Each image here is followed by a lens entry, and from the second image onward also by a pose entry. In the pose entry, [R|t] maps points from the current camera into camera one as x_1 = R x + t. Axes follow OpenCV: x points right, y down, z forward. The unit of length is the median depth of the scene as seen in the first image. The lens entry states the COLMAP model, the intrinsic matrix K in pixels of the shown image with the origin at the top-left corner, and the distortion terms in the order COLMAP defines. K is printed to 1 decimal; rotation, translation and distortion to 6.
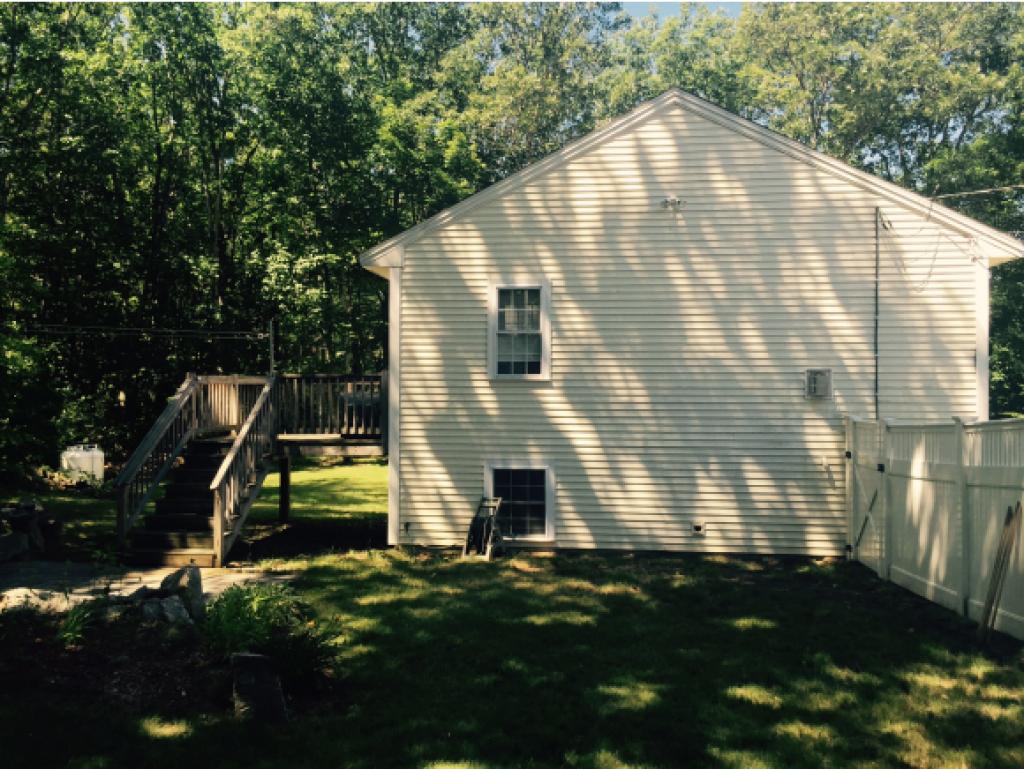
lens RADIAL K [[875.6, 0, 512.0], [0, 875.6, 384.5], [0, 0, 1]] dist [0.233763, -0.343450]
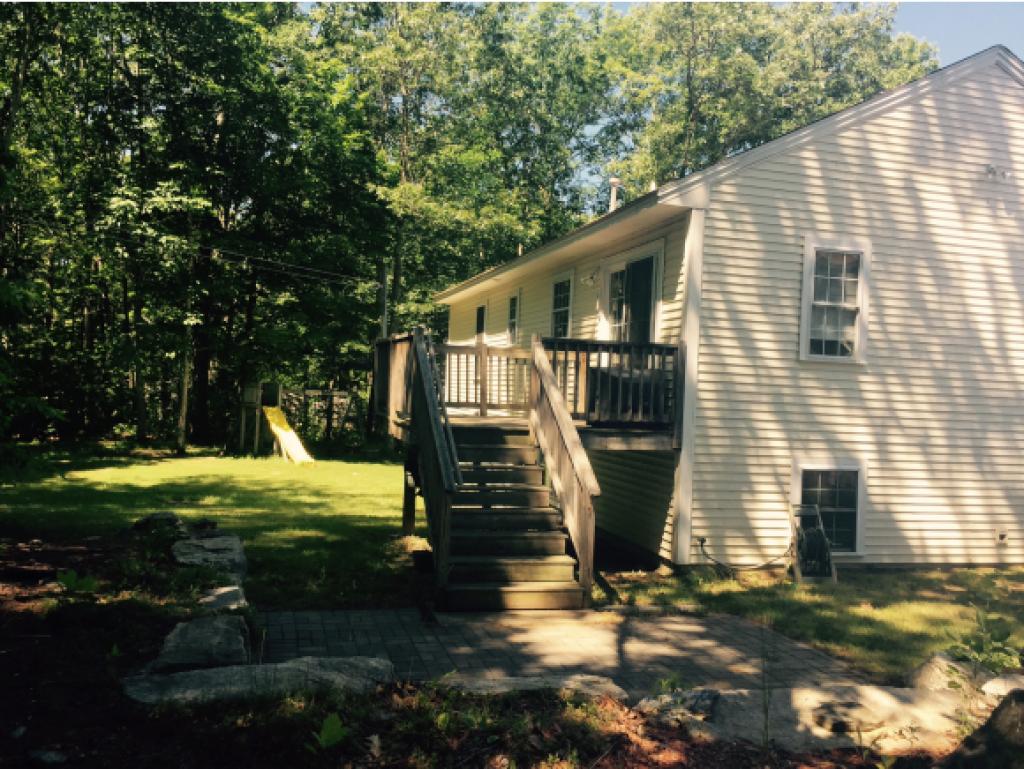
lens RADIAL K [[875.6, 0, 512.0], [0, 875.6, 384.5], [0, 0, 1]] dist [0.233763, -0.343450]
pose [[0.926541, 0.041140, 0.373937, -0.576469], [-0.044190, 0.999023, -0.000418, 0.028841], [-0.373588, -0.016137, 0.927454, 0.319427]]
